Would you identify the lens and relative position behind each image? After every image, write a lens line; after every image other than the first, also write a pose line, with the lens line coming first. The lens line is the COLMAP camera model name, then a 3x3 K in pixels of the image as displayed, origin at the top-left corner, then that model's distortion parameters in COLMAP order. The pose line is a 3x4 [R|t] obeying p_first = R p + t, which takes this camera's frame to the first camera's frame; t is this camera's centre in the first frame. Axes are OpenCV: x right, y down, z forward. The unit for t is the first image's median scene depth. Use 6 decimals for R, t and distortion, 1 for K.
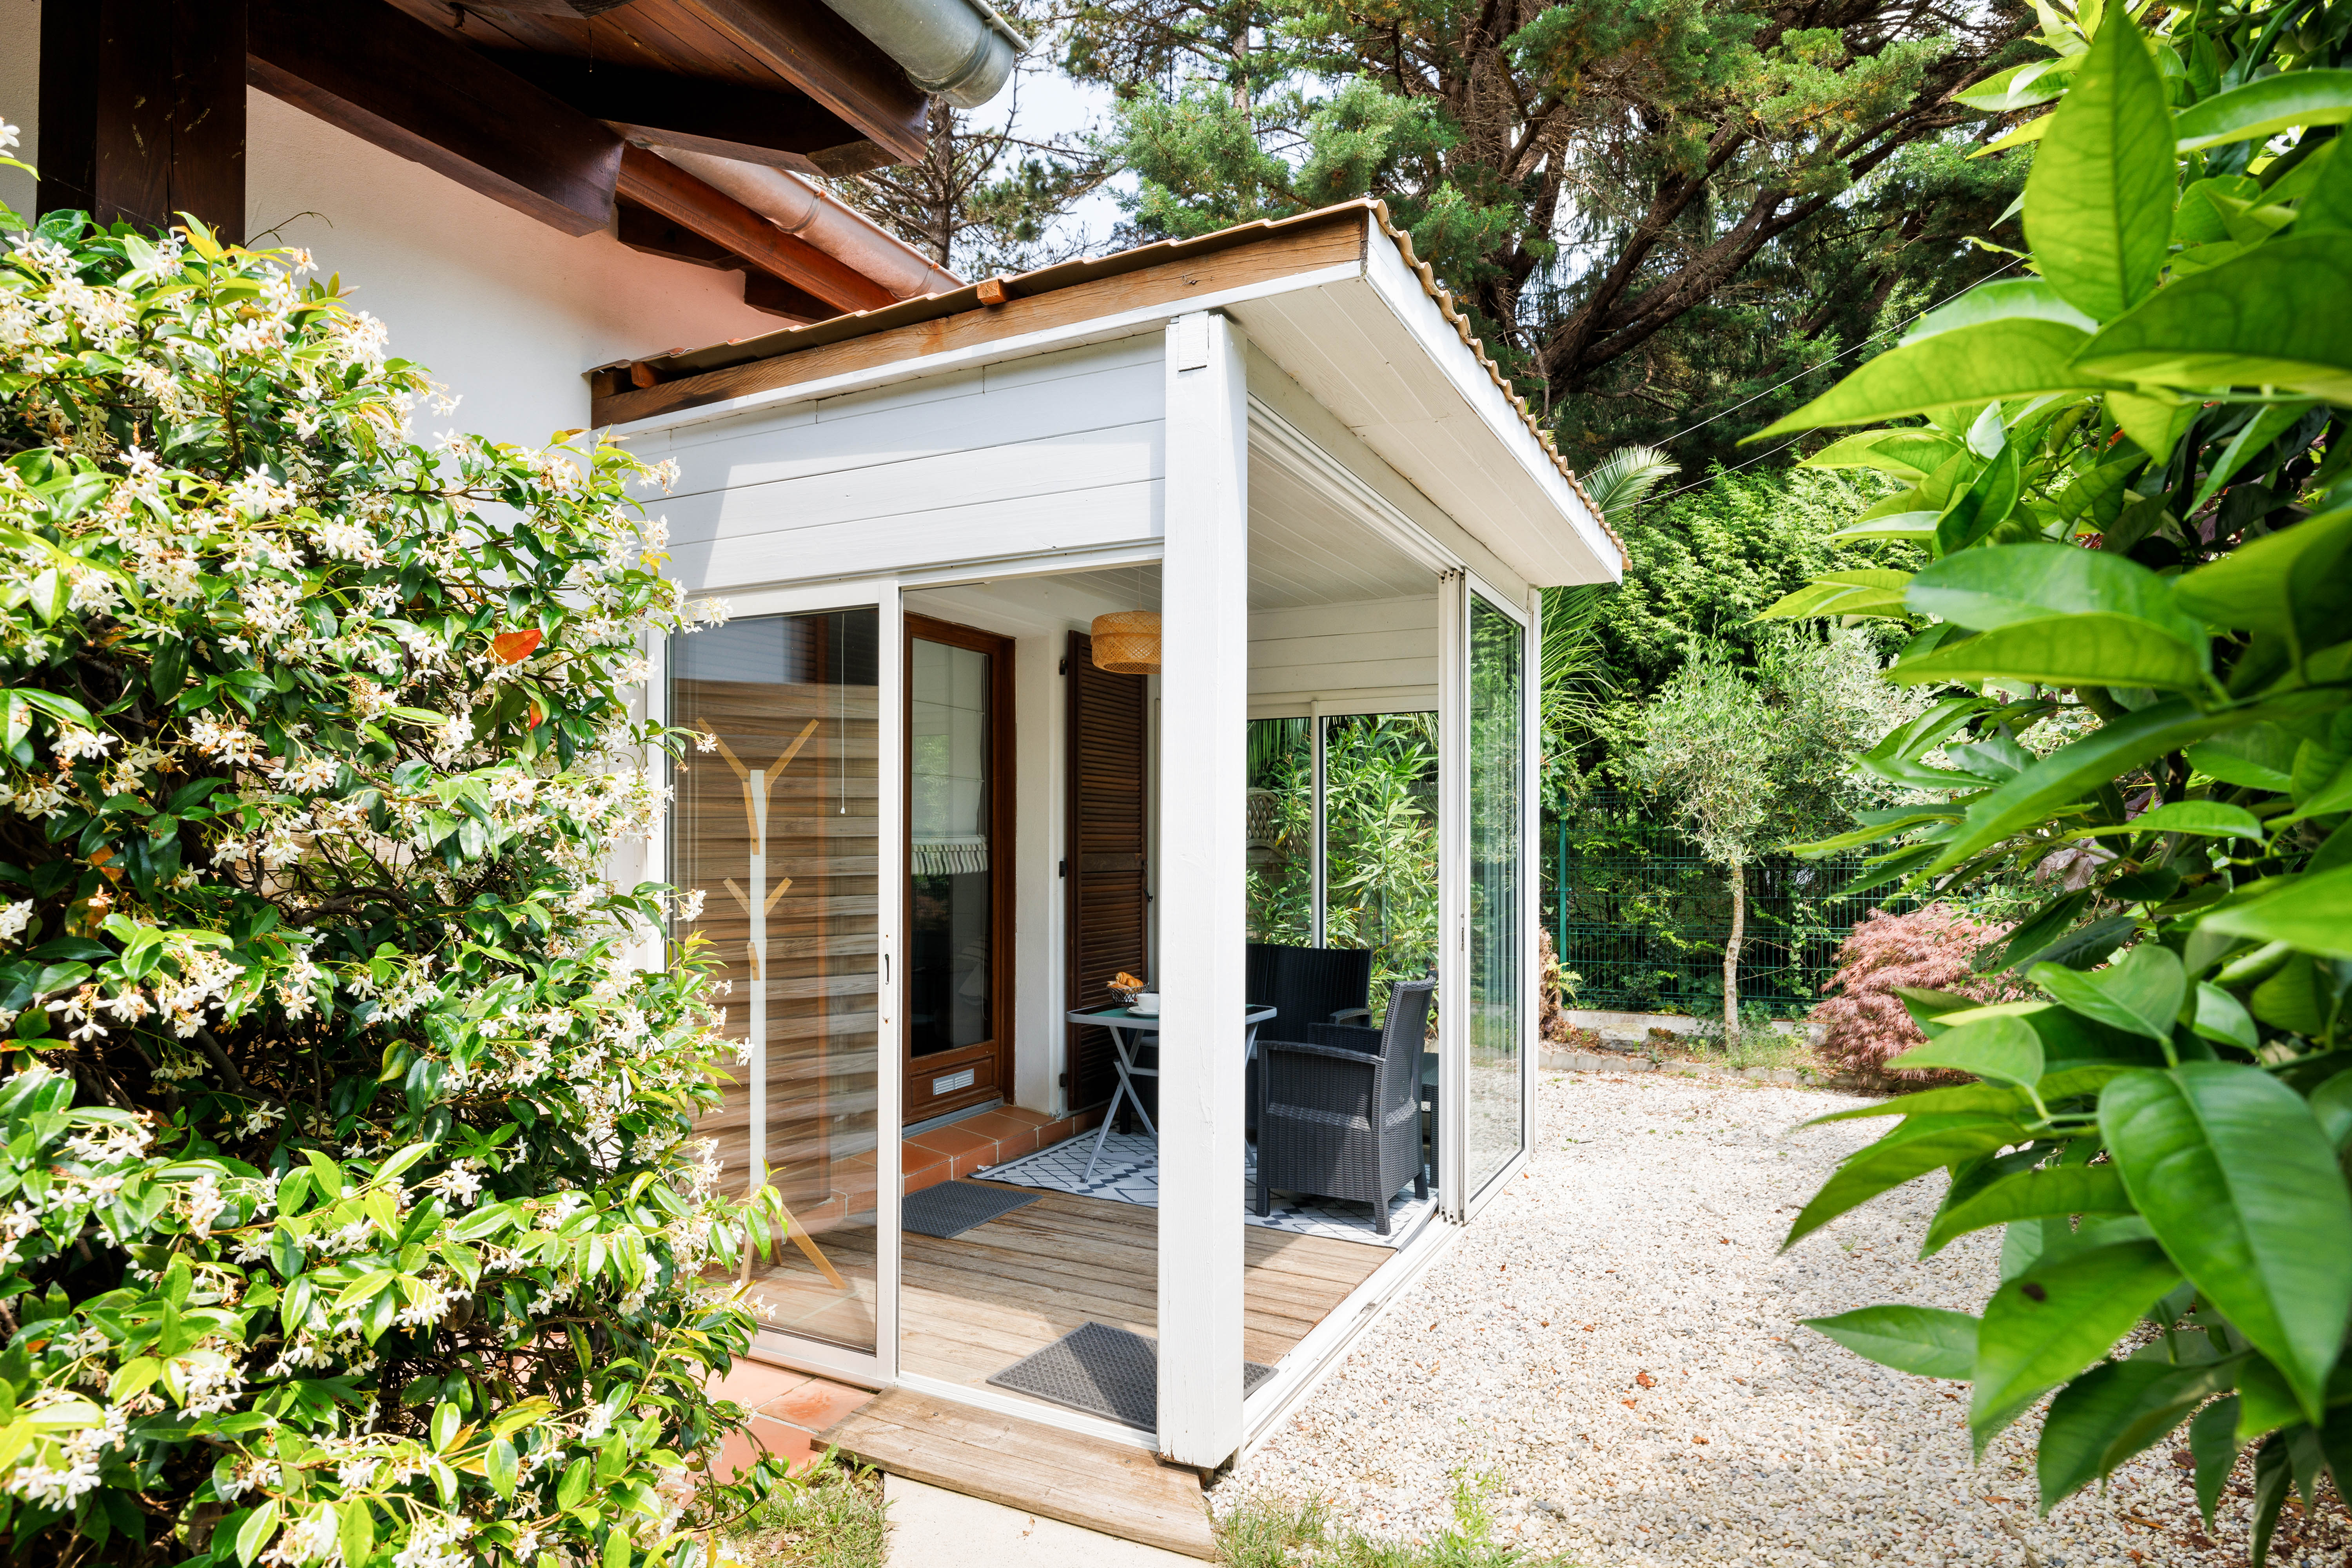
lens RADIAL K [[1281.6, 0, 1177.1], [0, 1281.6, 797.9], [0, 0, 1]] dist [0.000878, 0.000028]
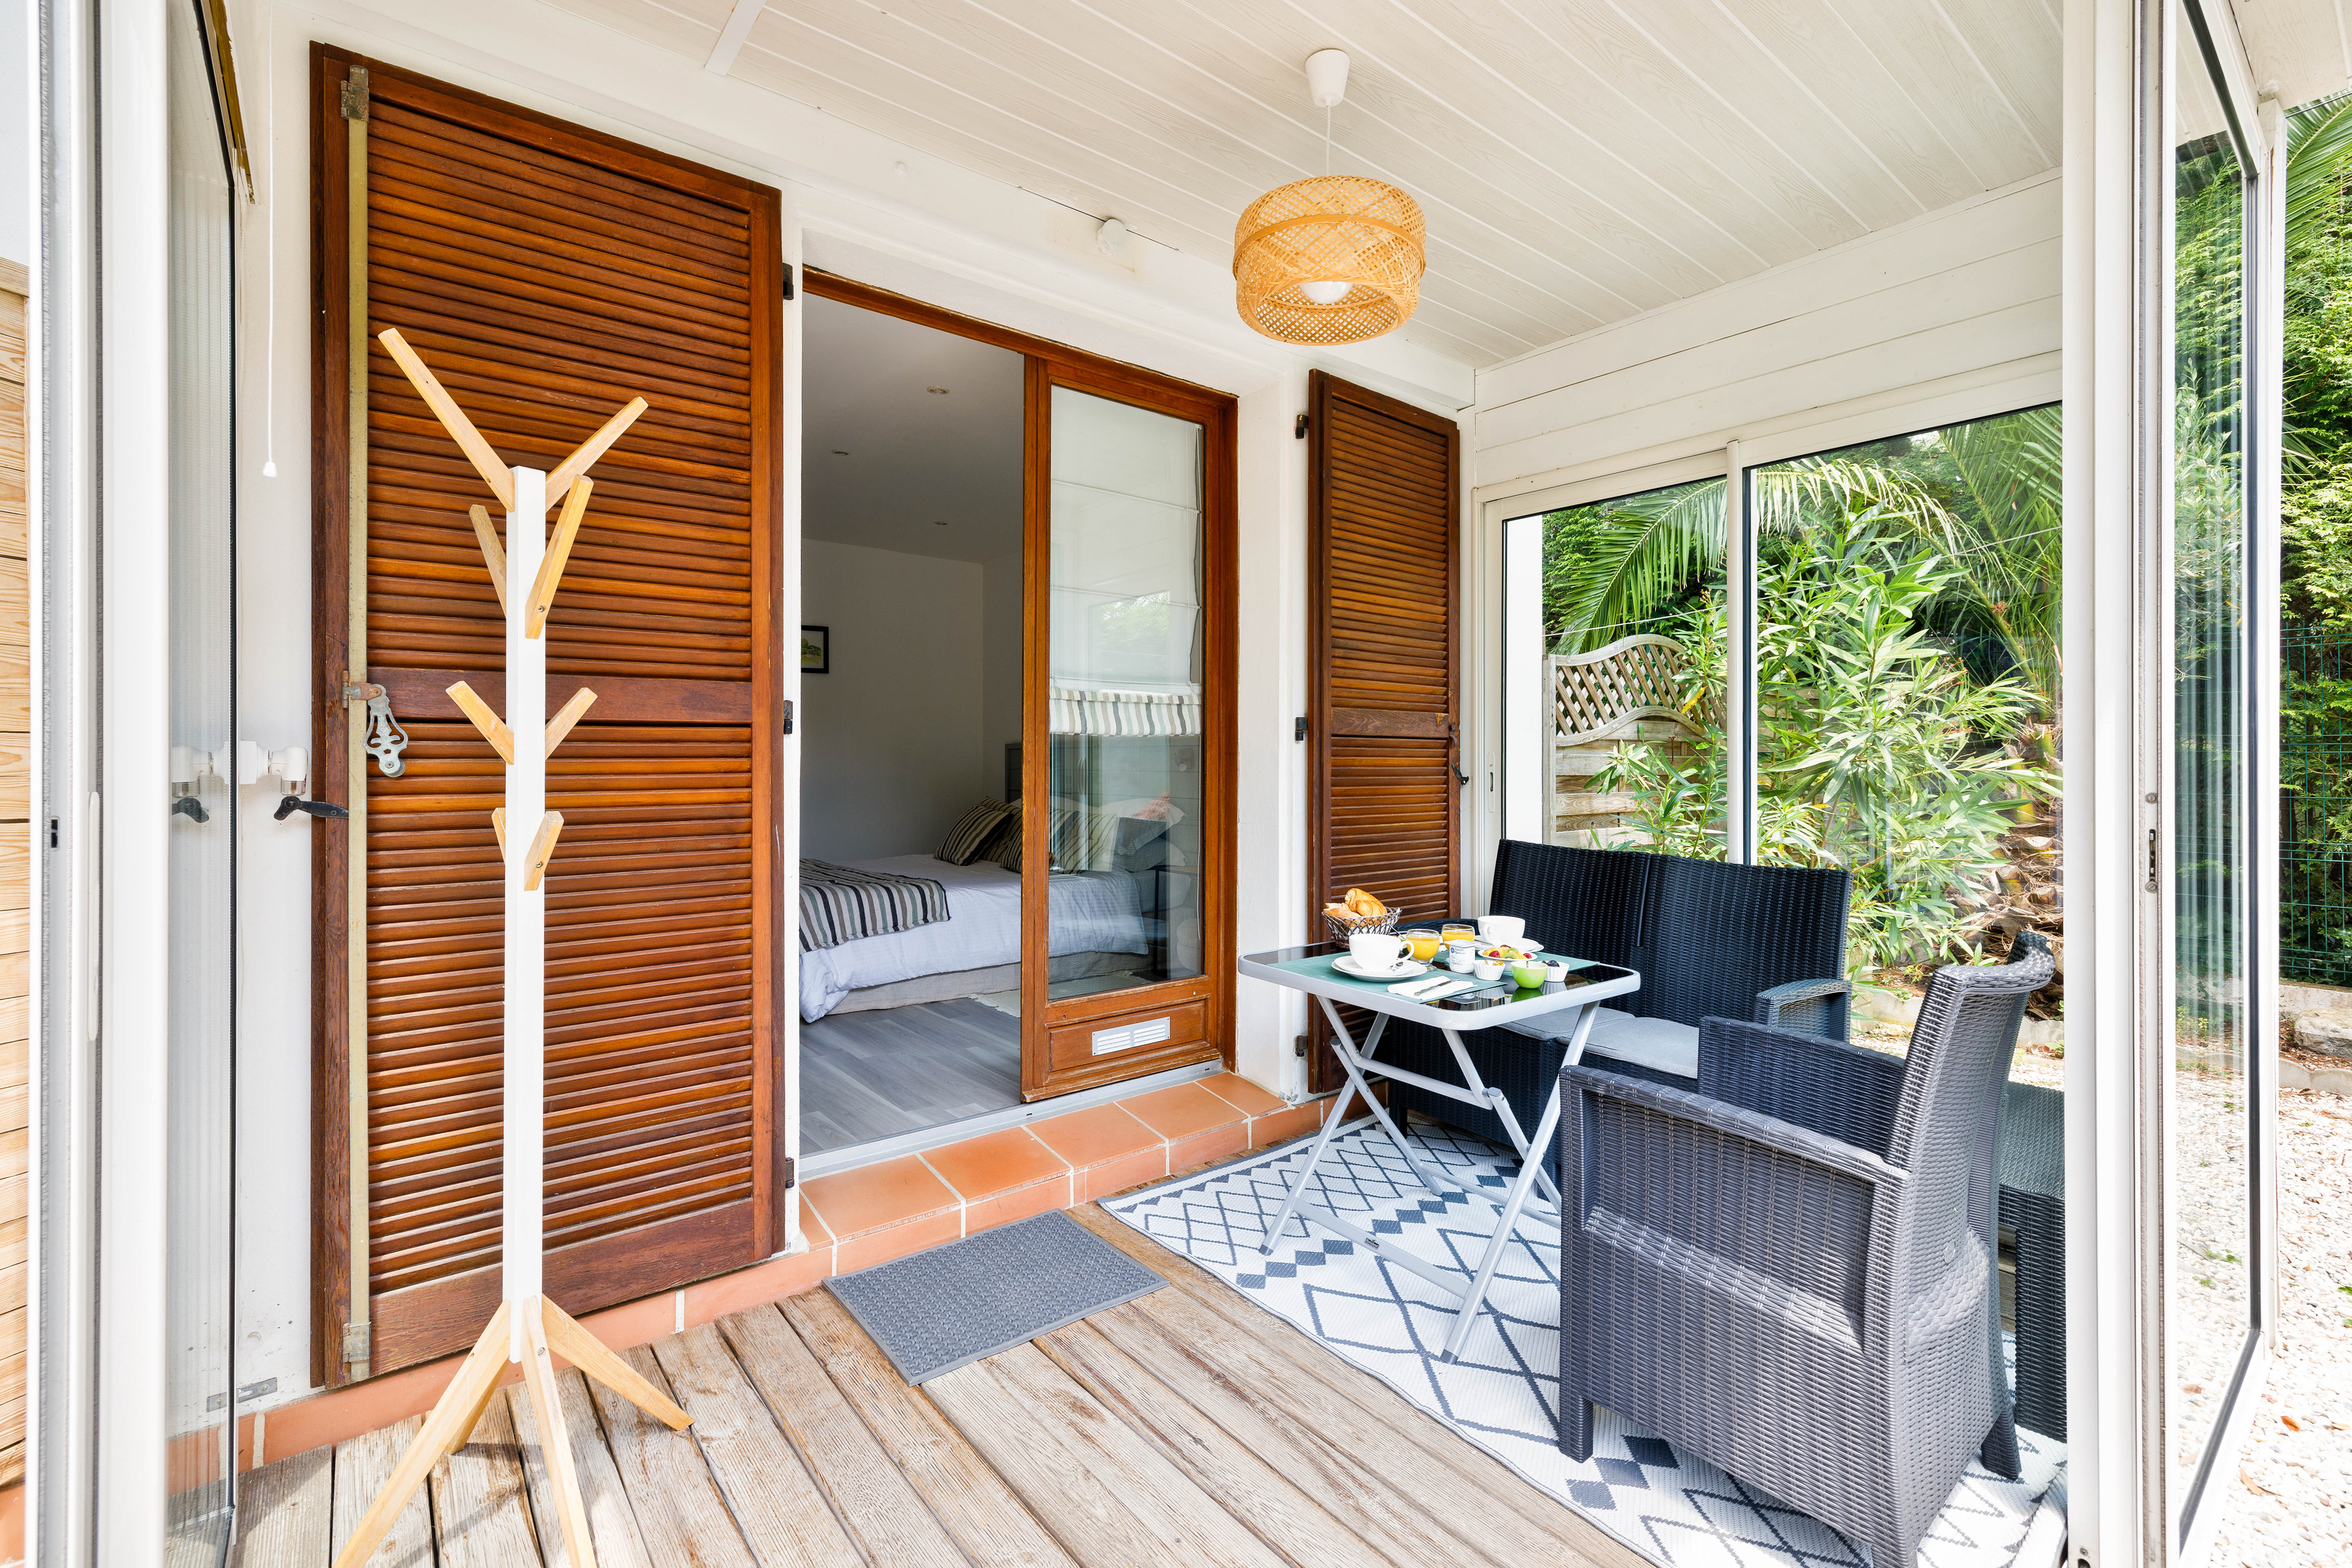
lens RADIAL K [[1028.0, 0, 1171.7], [0, 1028.0, 743.3], [0, 0, 1]] dist [0.003581, -0.000047]
pose [[0.912405, -0.006041, -0.409243, 0.067940], [0.012374, 0.999841, 0.012831, 0.054941], [0.409101, -0.016771, 0.912335, 0.482133]]
